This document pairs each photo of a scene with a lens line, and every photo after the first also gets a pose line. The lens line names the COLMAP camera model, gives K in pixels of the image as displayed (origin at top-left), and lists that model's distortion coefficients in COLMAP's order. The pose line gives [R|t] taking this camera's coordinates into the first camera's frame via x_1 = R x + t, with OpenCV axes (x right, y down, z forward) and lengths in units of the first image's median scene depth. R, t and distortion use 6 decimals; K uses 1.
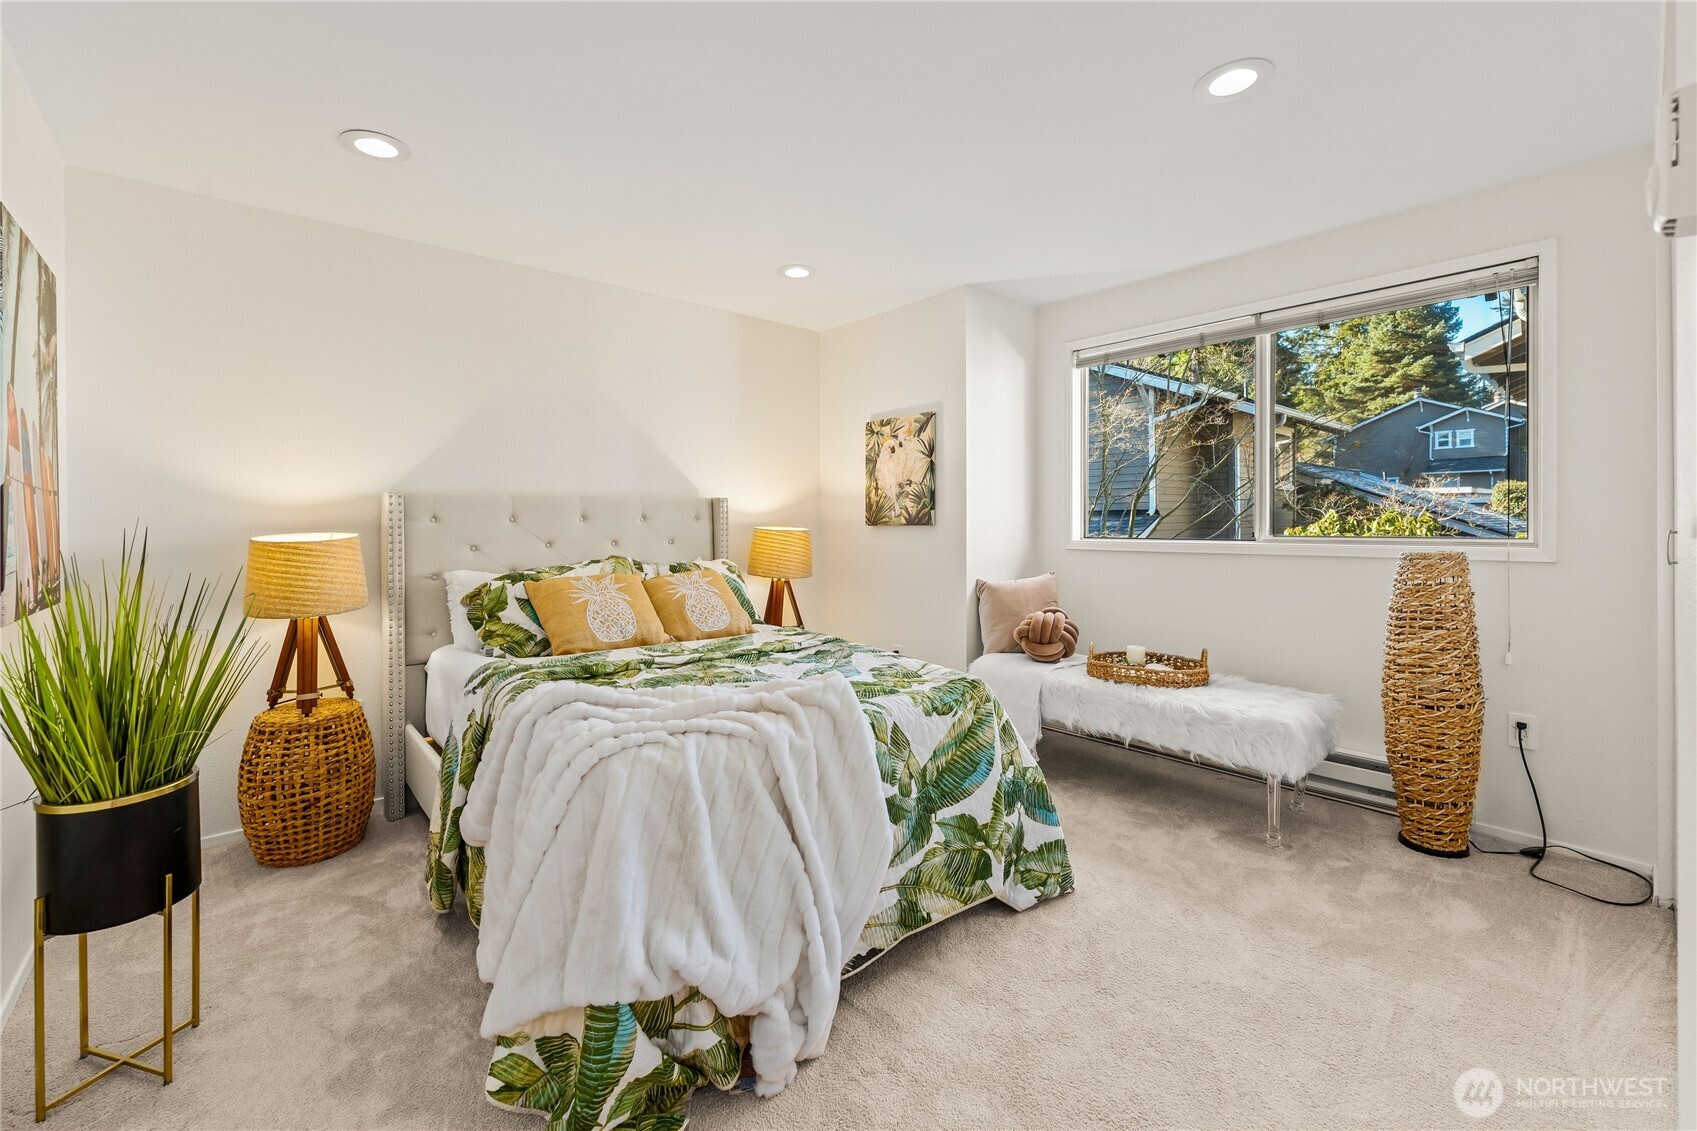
lens RADIAL K [[693.4, 0, 824.4], [0, 693.4, 525.4], [0, 0, 1]] dist [-0.002721, -0.000129]
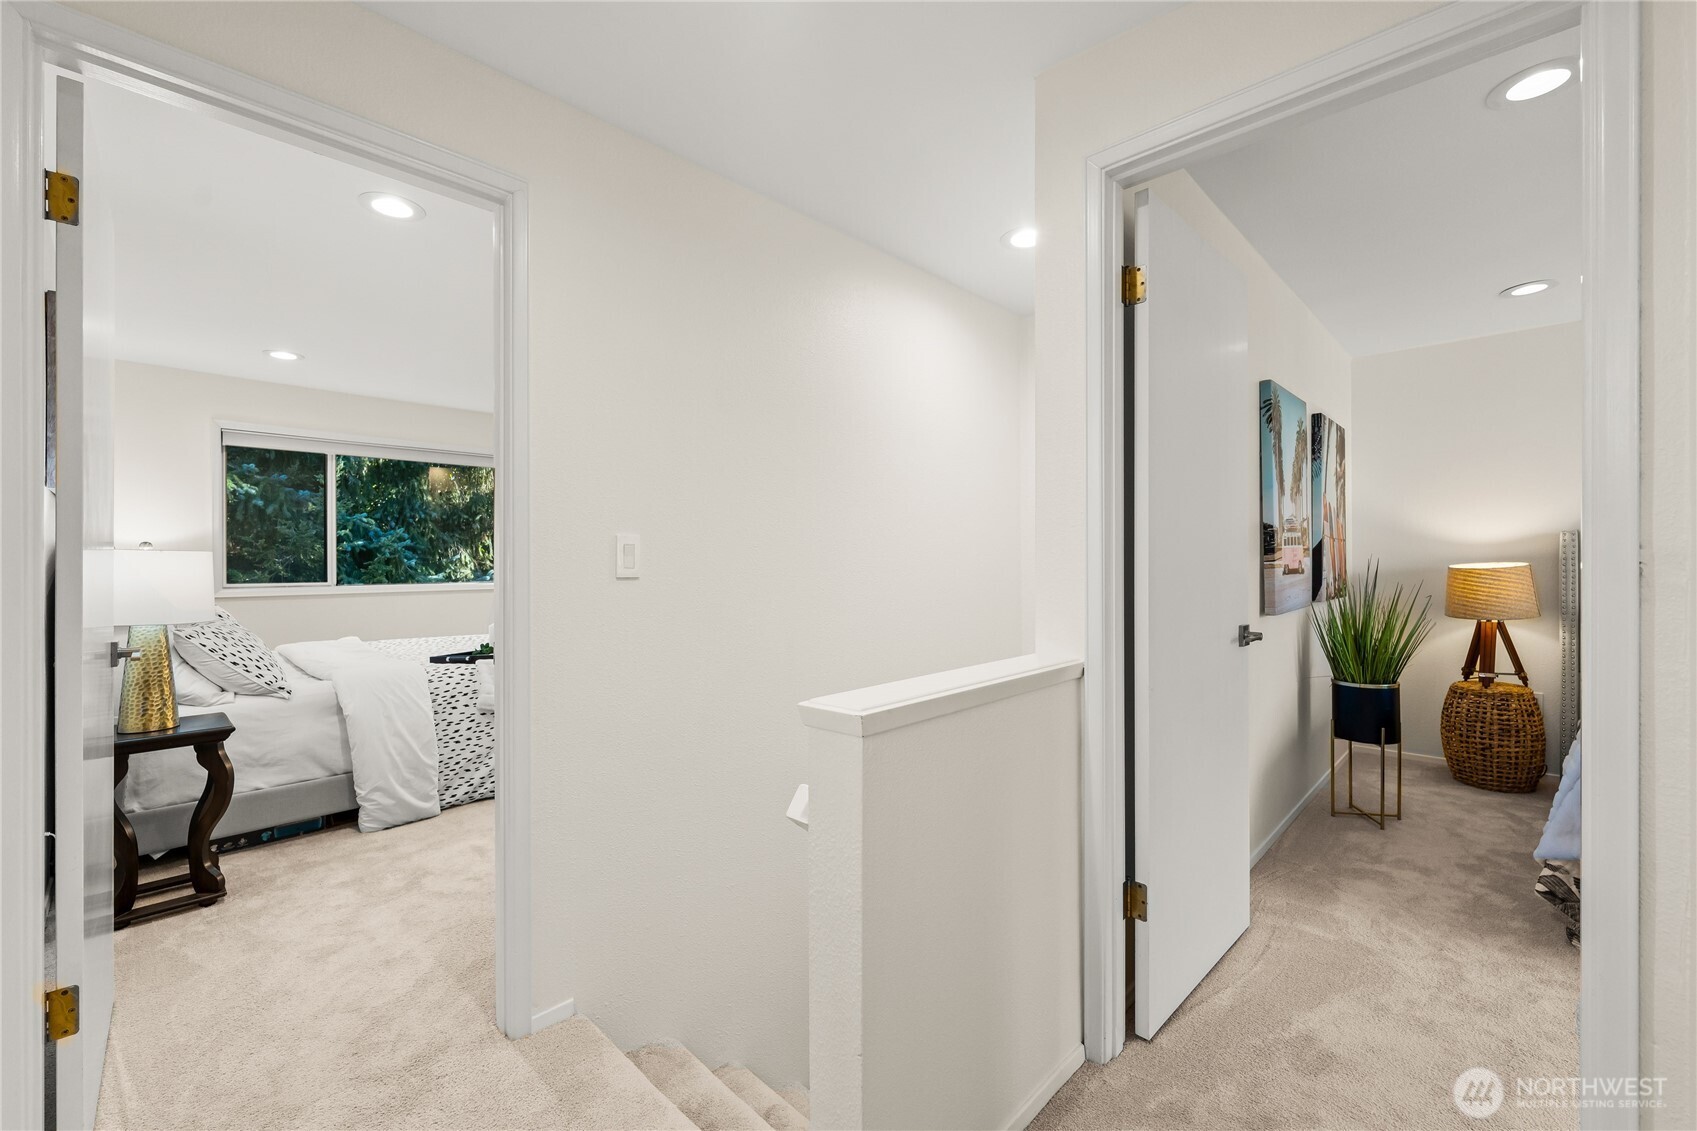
lens RADIAL K [[693.4, 0, 846.7], [0, 693.4, 556.5], [0, 0, 1]] dist [-0.002721, -0.000129]
pose [[0.087878, 0.004607, -0.996121, 0.728441], [0.001085, 0.999988, 0.004721, -0.012430], [0.996131, -0.001496, 0.087872, -0.585312]]
